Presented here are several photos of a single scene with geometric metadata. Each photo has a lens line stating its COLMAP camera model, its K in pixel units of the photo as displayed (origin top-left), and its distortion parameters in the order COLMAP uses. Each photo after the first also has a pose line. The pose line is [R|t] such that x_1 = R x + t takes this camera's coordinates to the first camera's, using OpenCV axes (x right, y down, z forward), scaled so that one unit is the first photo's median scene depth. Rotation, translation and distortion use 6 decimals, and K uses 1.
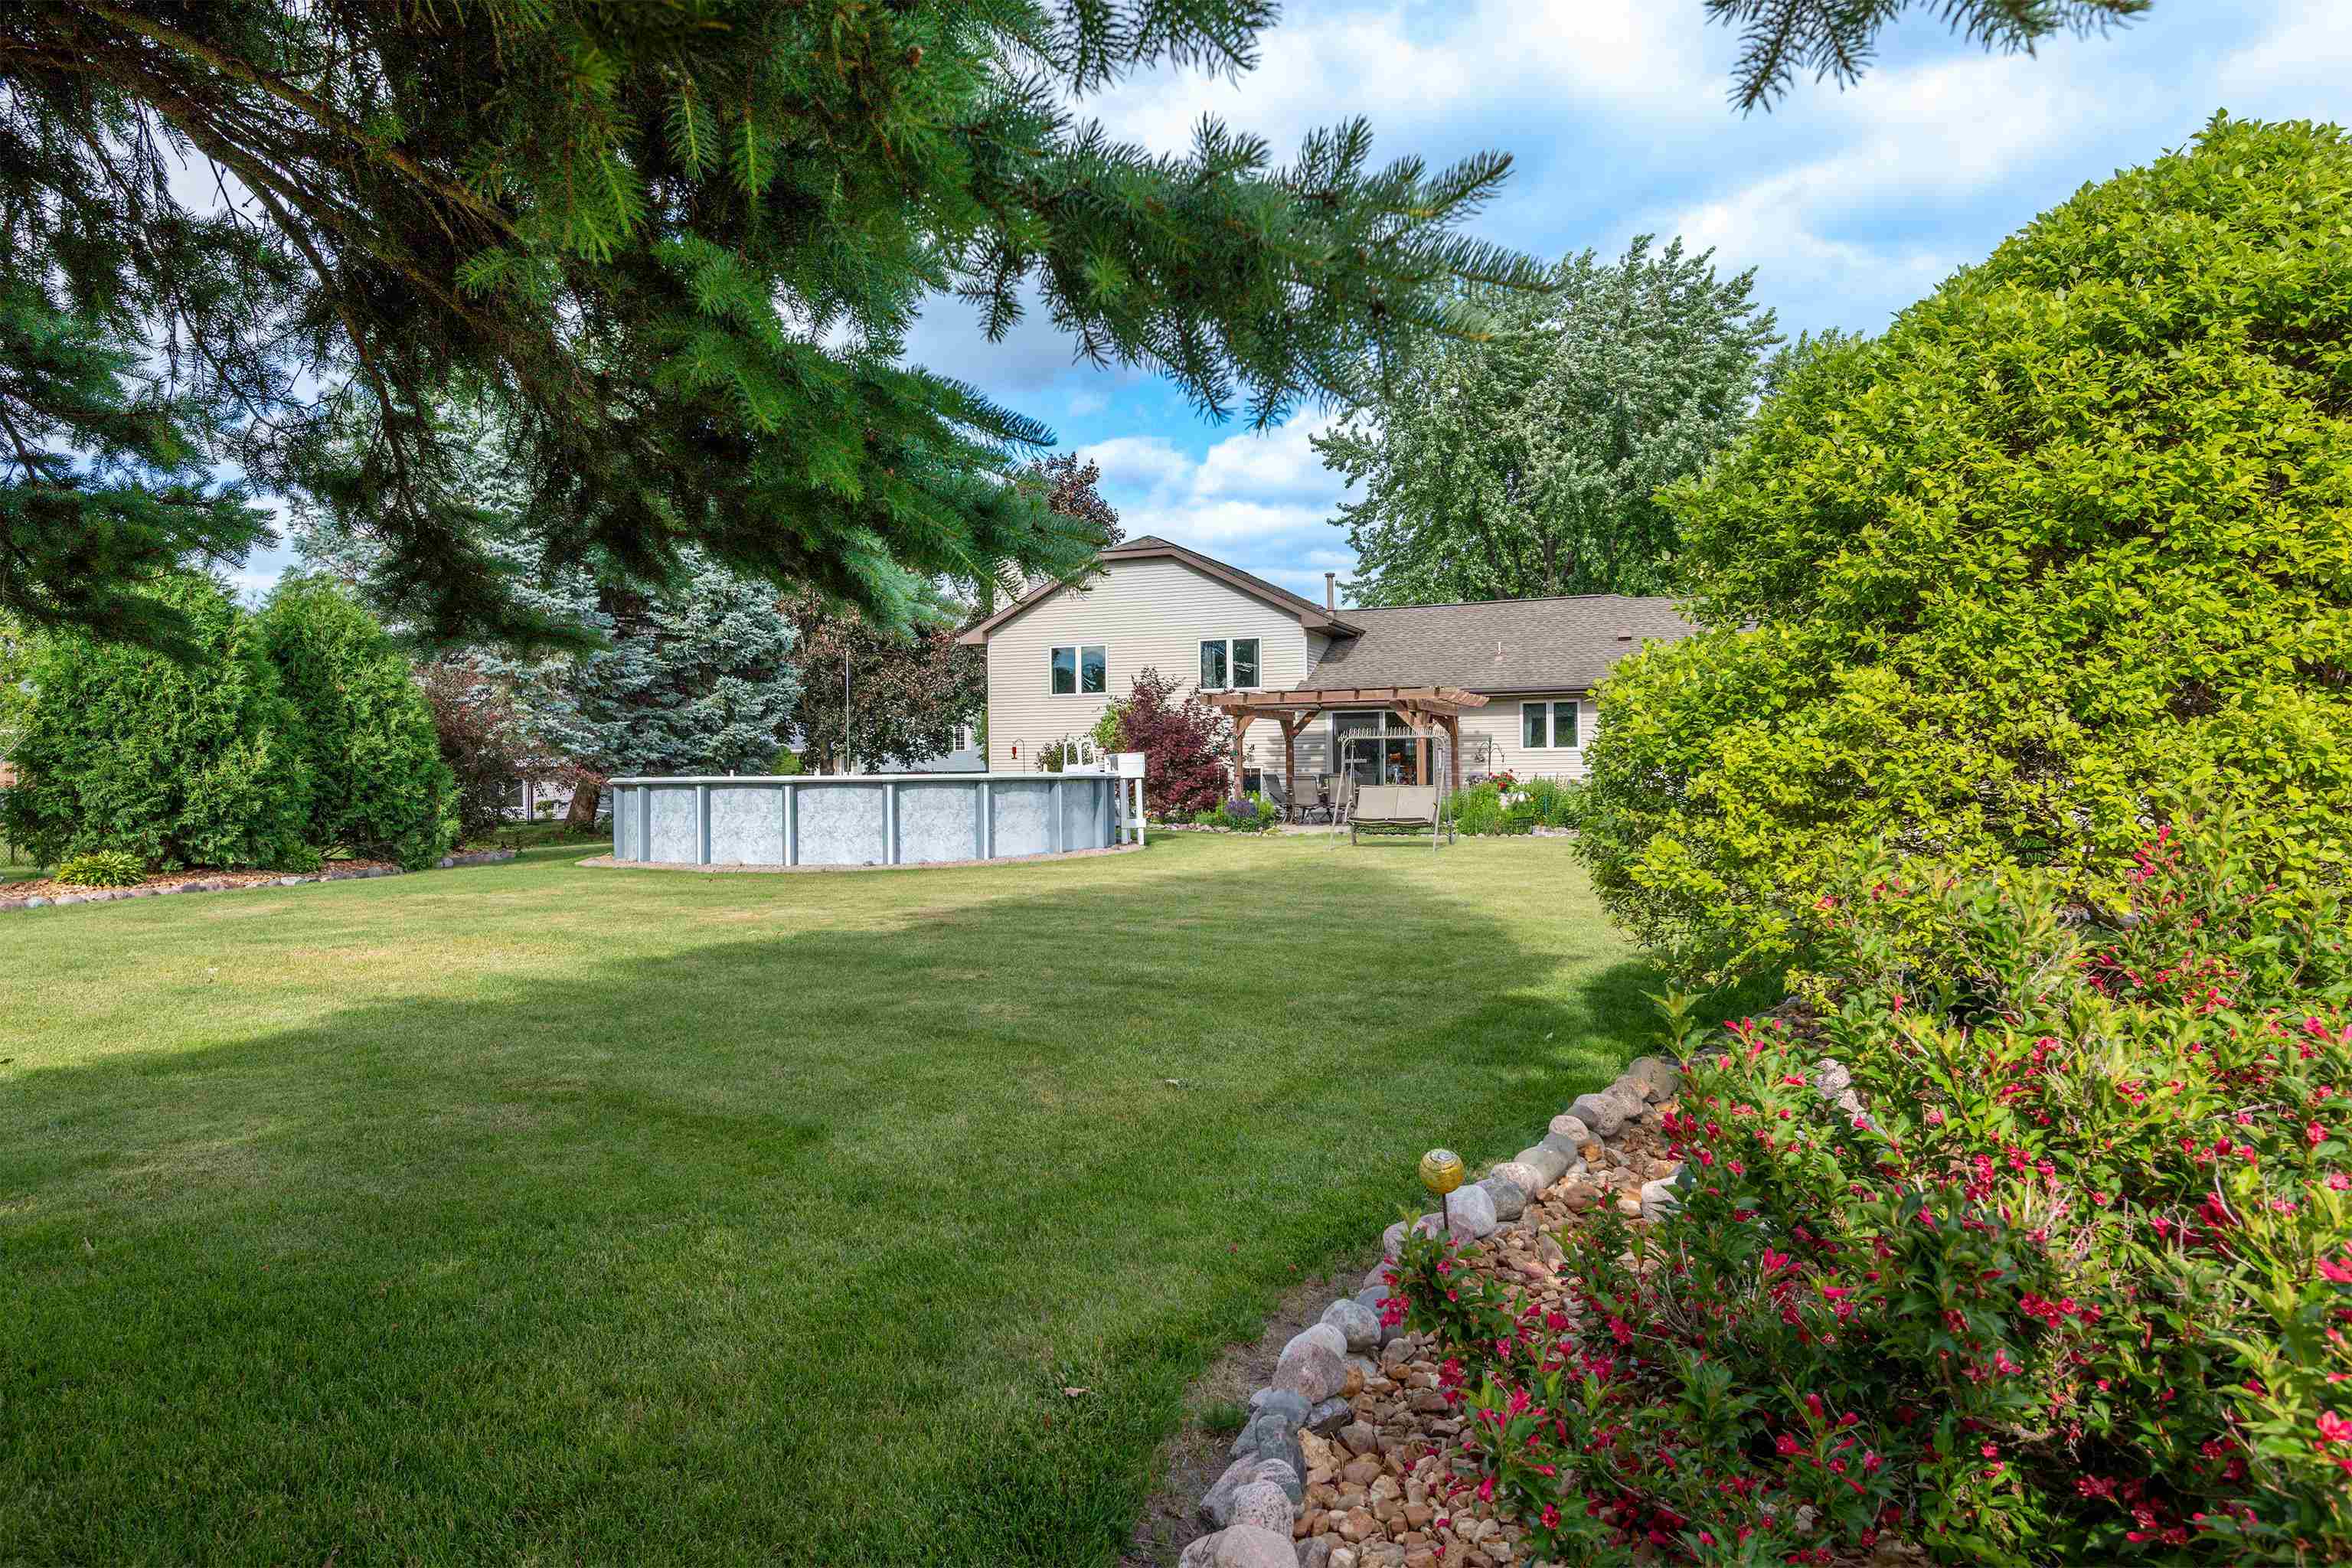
lens RADIAL K [[1460.7, 0, 1176.0], [0, 1460.7, 784.0], [0, 0, 1]] dist [0.002792, 0.000230]
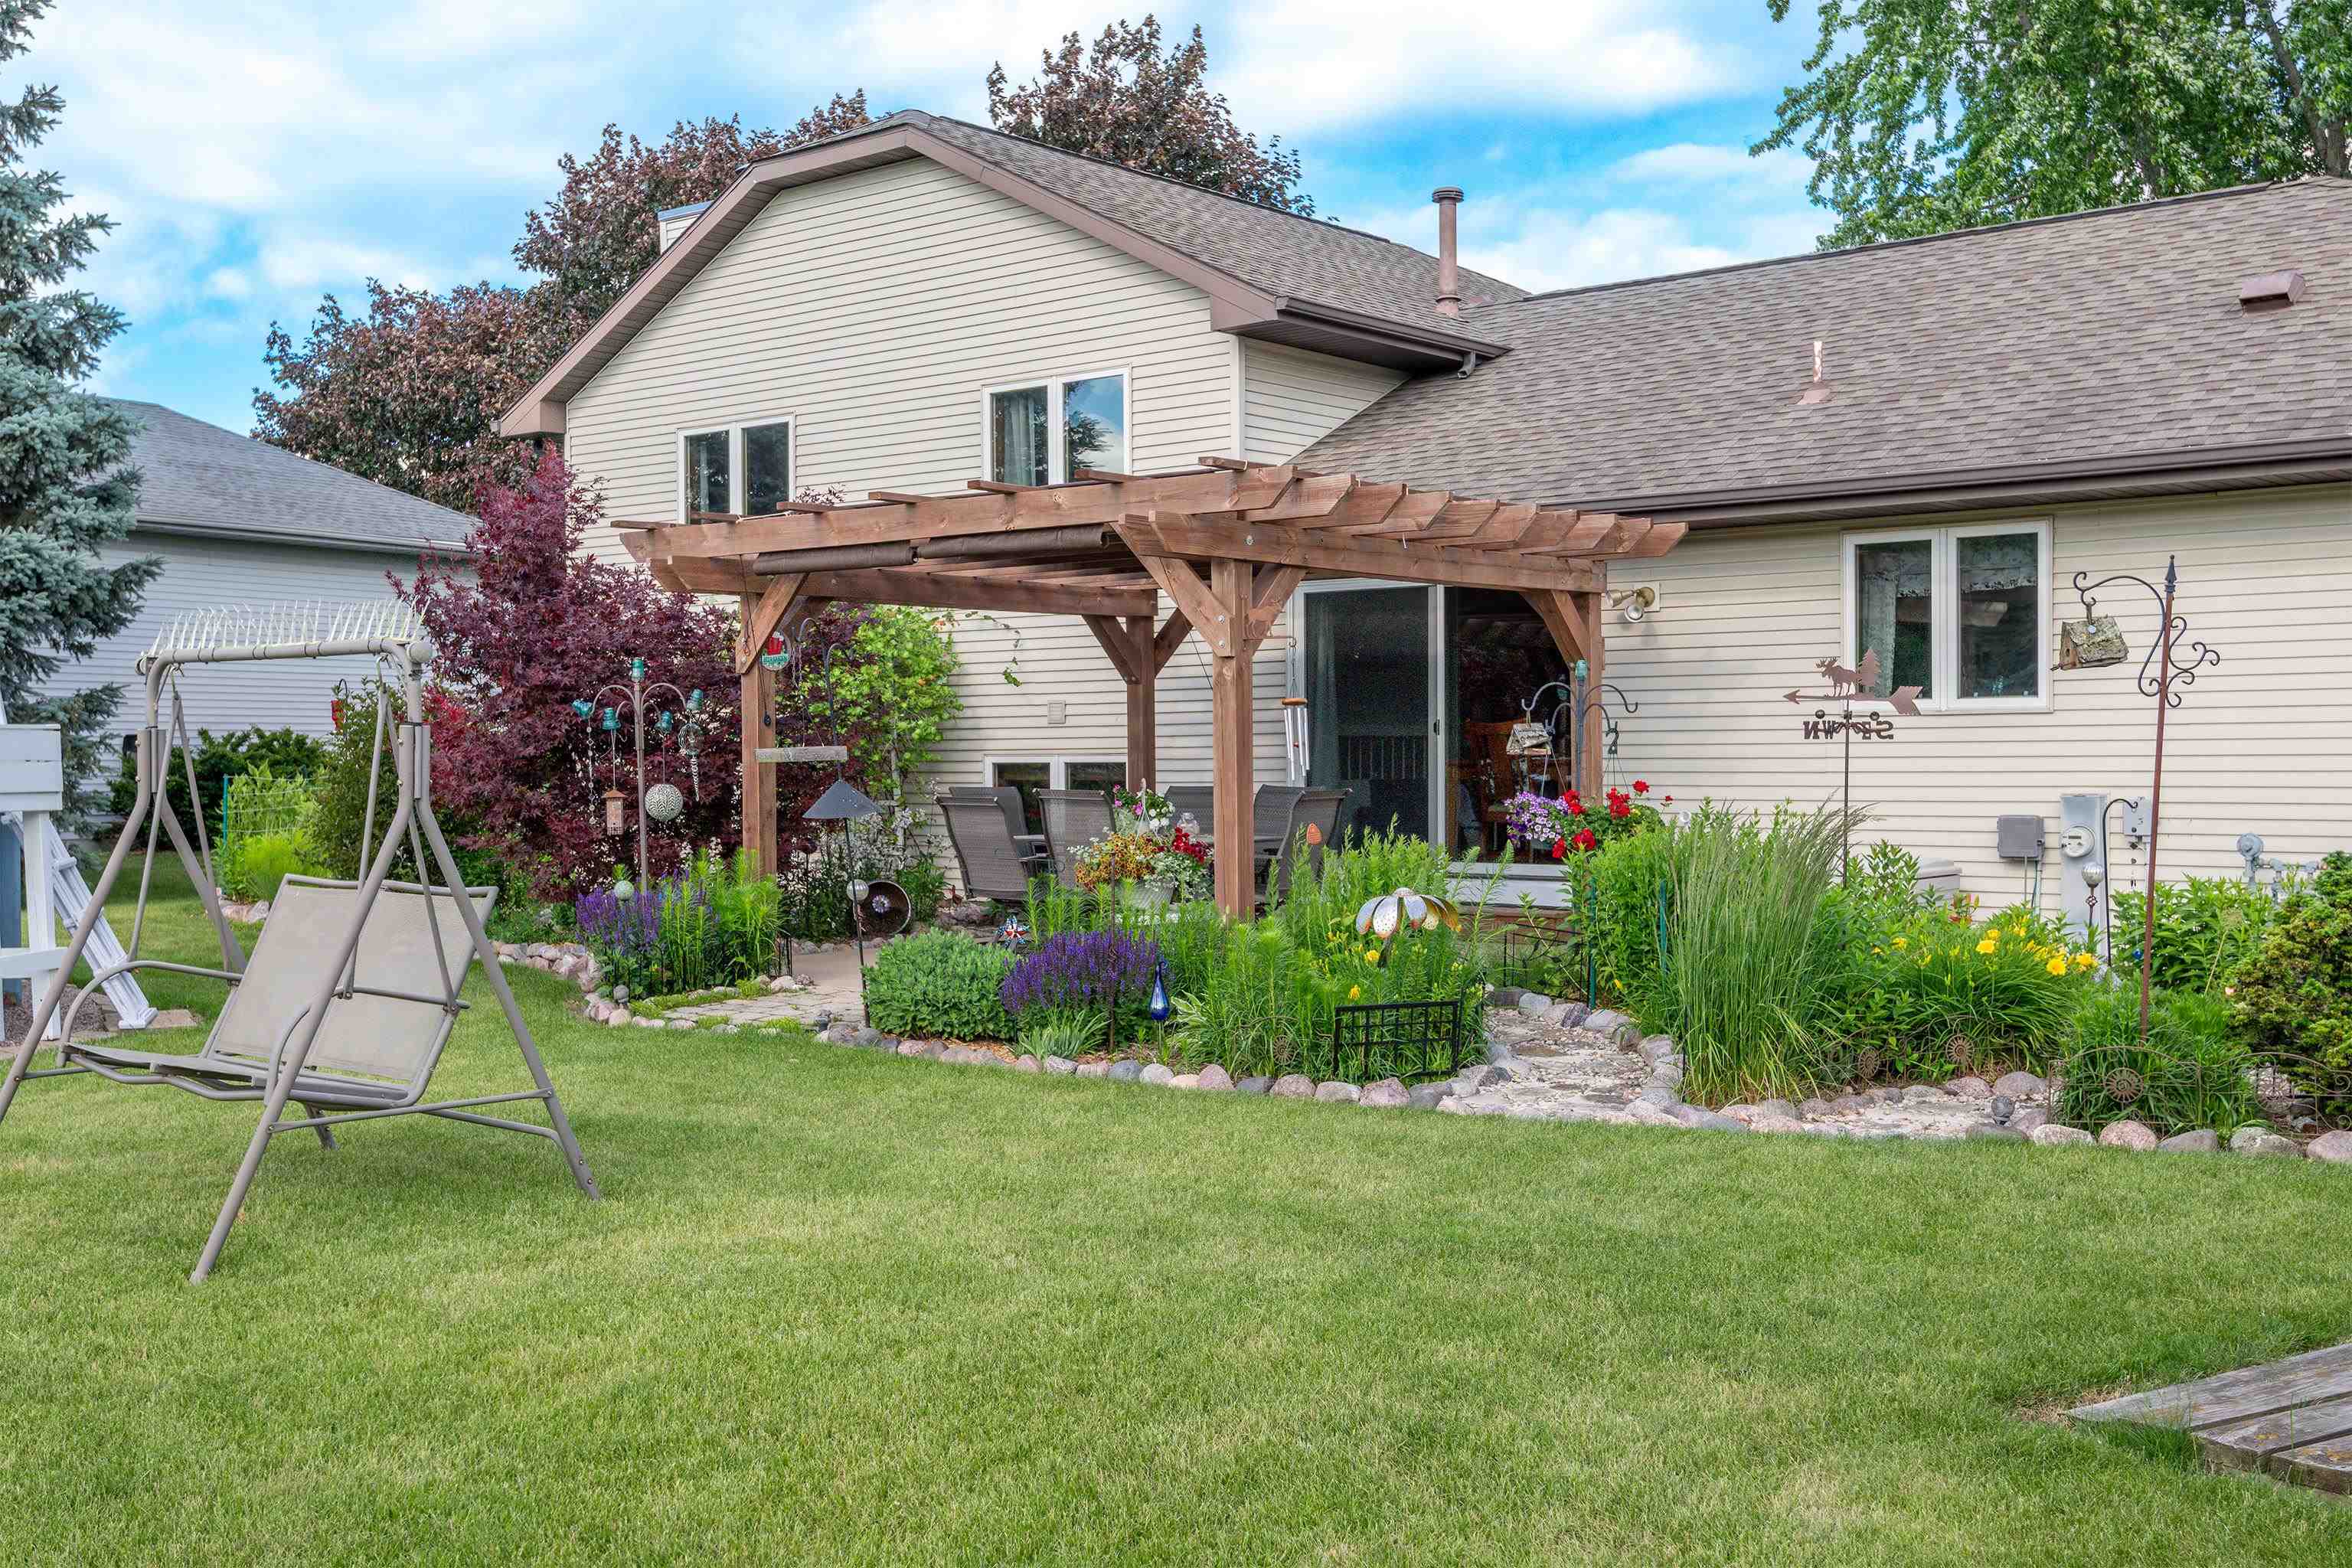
lens RADIAL K [[2379.5, 0, 1176.0], [0, 2379.5, 784.0], [0, 0, 1]] dist [0.001269, 0.012369]
pose [[0.952784, 0.013848, -0.303332, 0.242598], [-0.009412, 0.999826, 0.016082, -0.012093], [0.303502, -0.012468, 0.952749, 0.478732]]
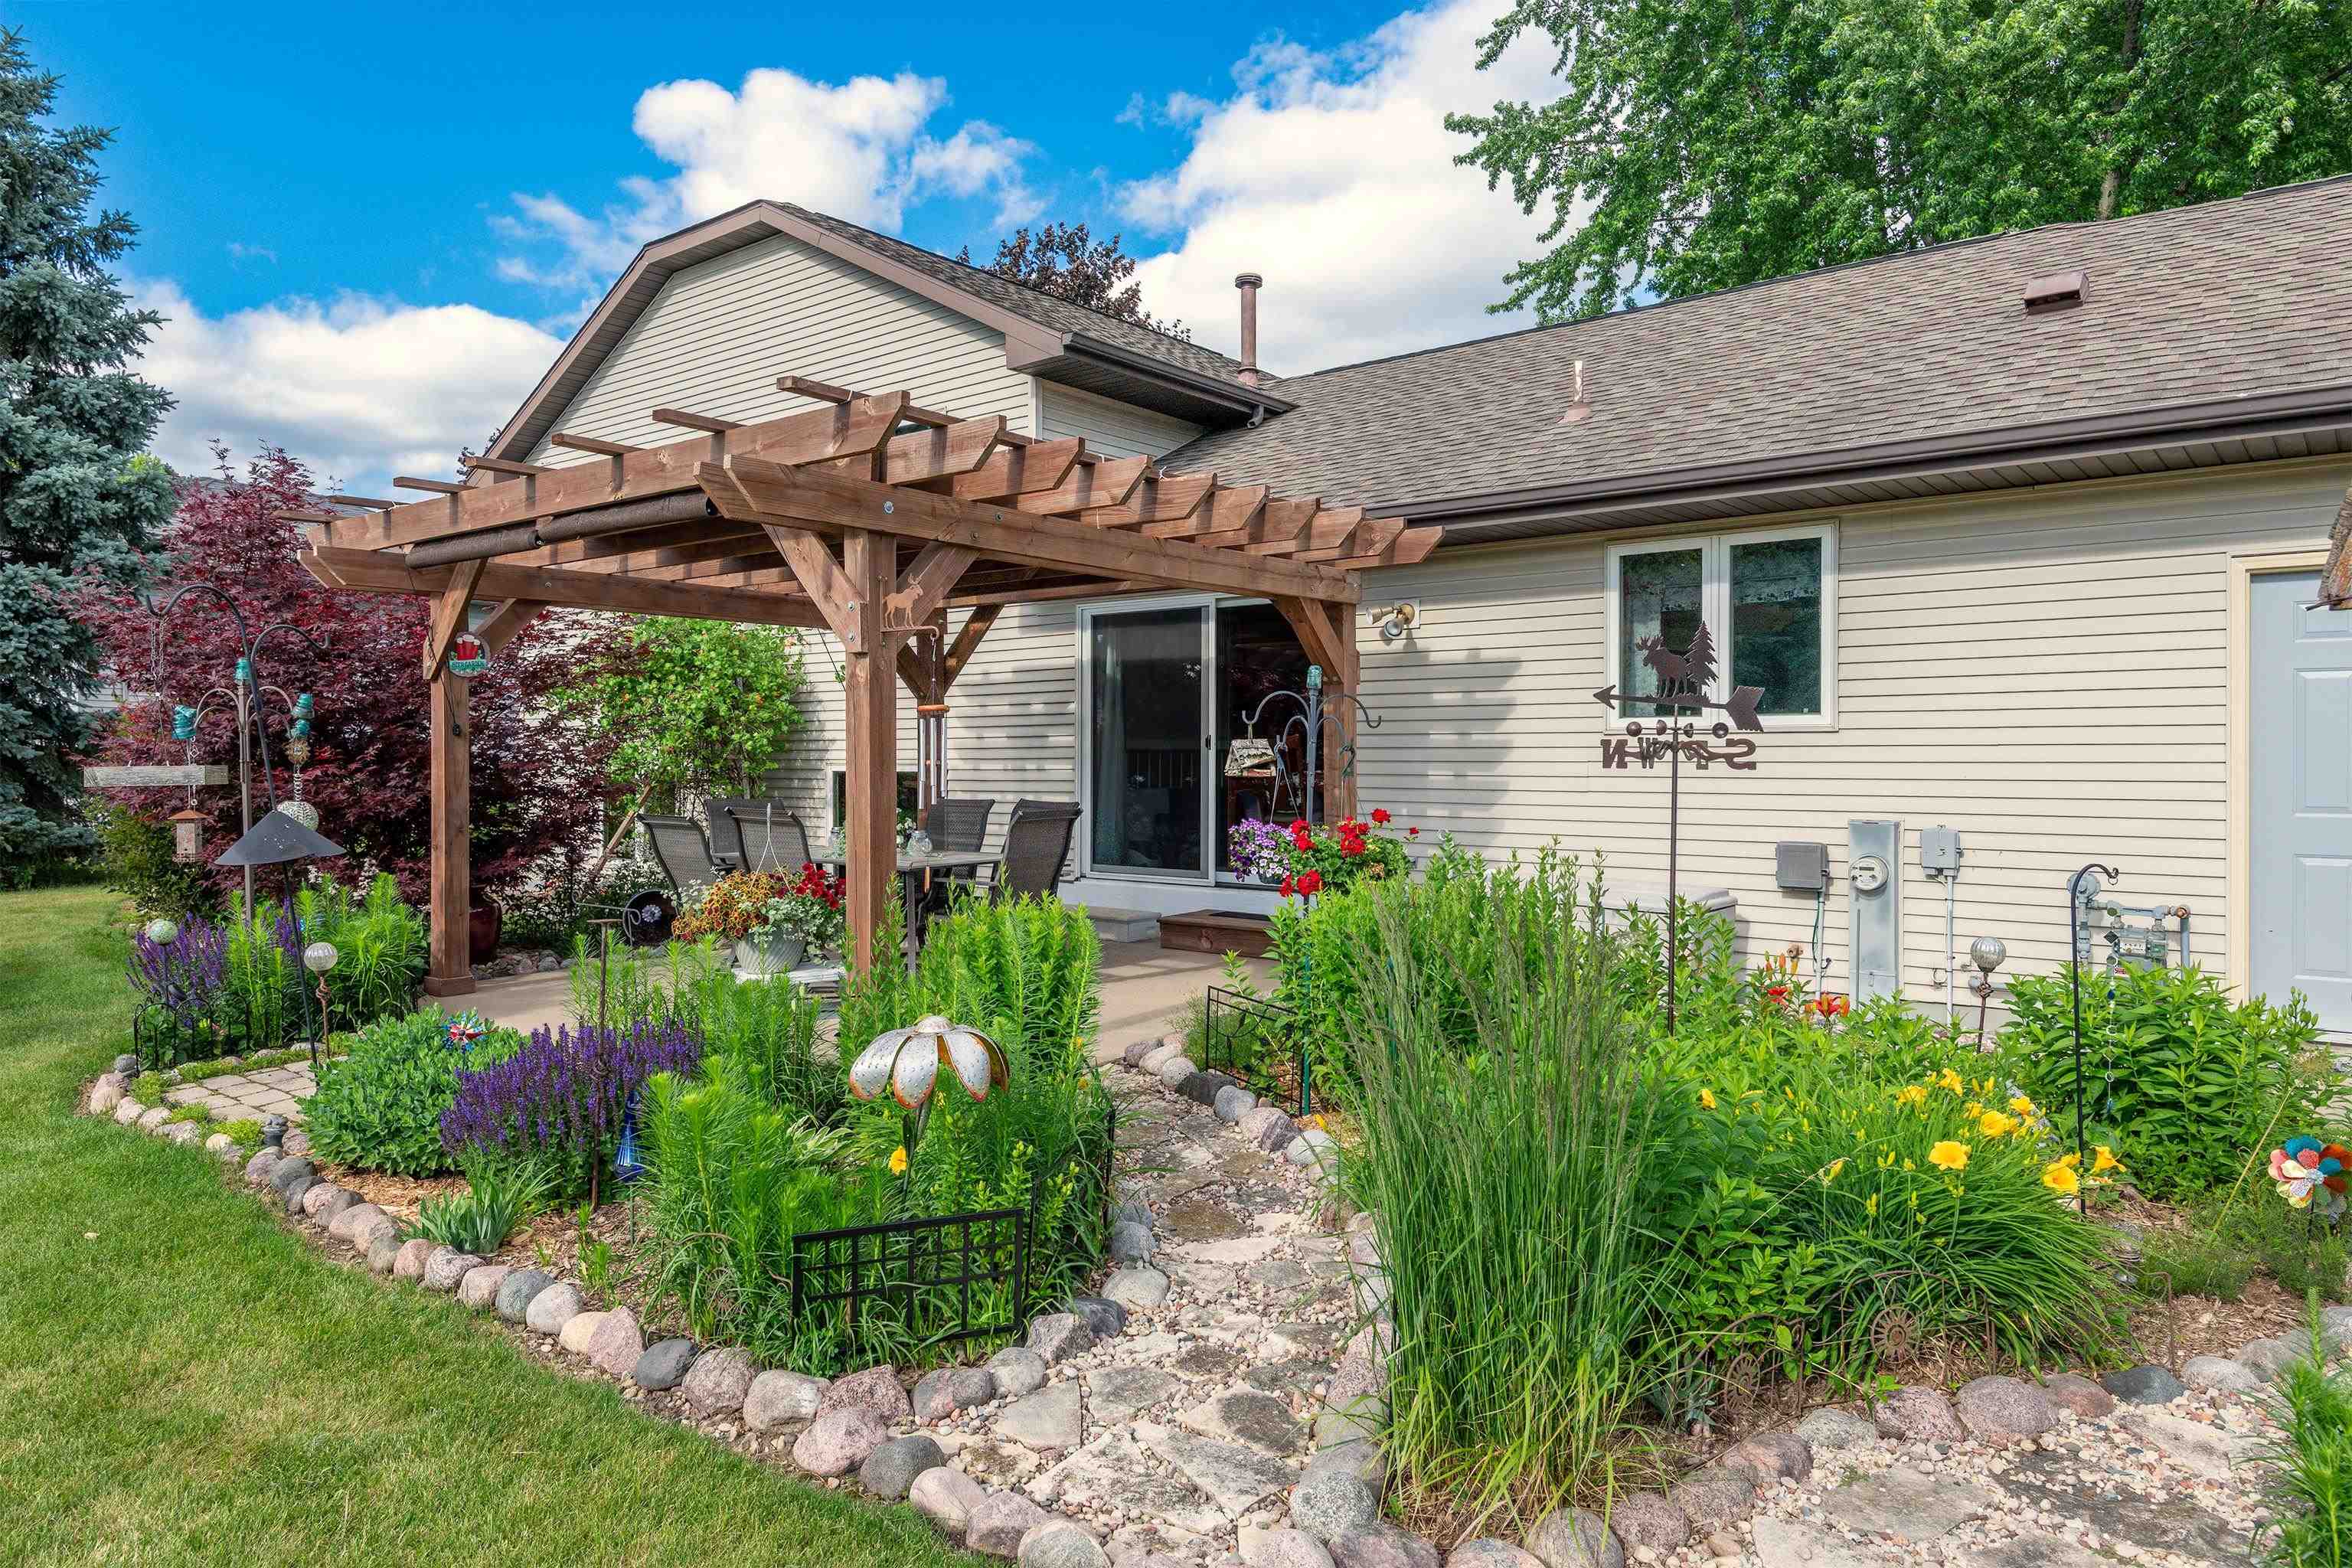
lens RADIAL K [[1450.3, 0, 1163.0], [0, 1450.3, 753.7], [0, 0, 1]] dist [0.004360, -0.001242]
pose [[0.954371, 0.016154, -0.298187, 0.227479], [-0.016280, 0.999865, 0.002061, -0.014539], [0.298180, 0.002888, 0.954505, 0.673757]]
